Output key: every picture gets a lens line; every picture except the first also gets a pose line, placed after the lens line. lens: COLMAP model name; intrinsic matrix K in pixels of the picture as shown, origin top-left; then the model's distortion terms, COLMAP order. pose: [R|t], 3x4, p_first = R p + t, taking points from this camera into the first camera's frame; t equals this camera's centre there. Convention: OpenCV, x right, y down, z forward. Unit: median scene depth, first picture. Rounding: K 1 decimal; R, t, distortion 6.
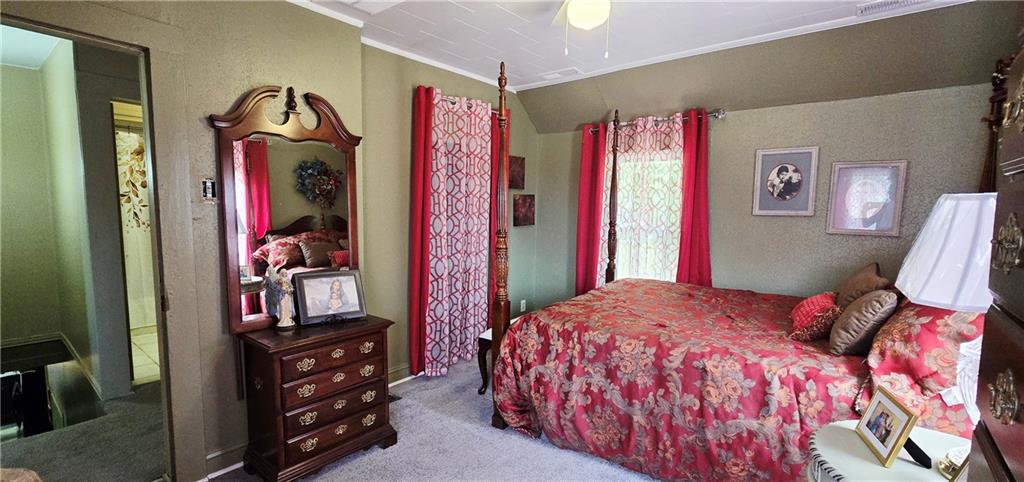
lens RADIAL K [[438.4, 0, 512.2], [0, 438.4, 251.5], [0, 0, 1]] dist [0.000632, 0.000064]
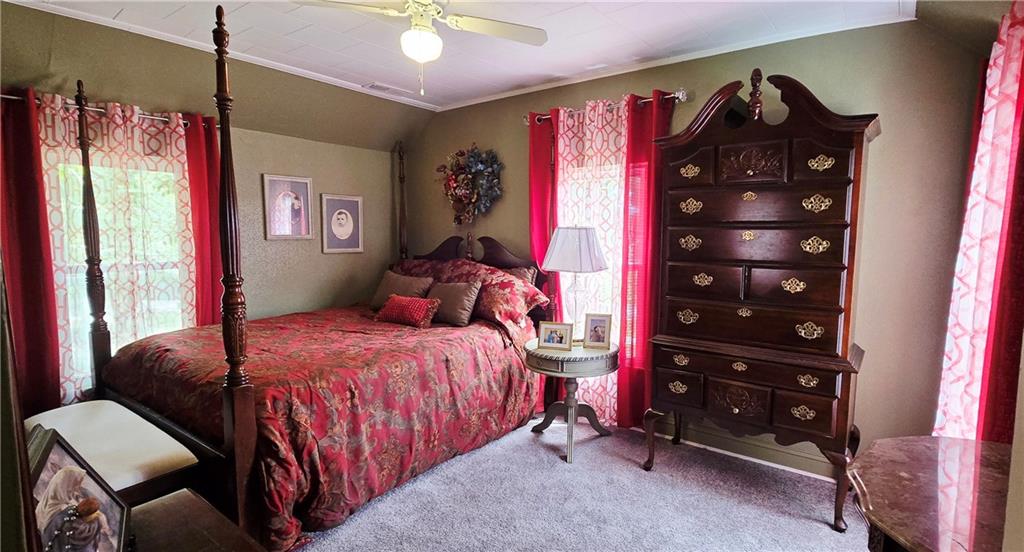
lens RADIAL K [[504.2, 0, 512.0], [0, 504.2, 276.0], [0, 0, 1]] dist [-0.001012, -0.000155]
pose [[-0.029900, -0.100224, 0.994516, -0.899637], [0.101219, 0.989542, 0.102766, -0.094236], [-0.994415, 0.103737, -0.019443, 0.726789]]
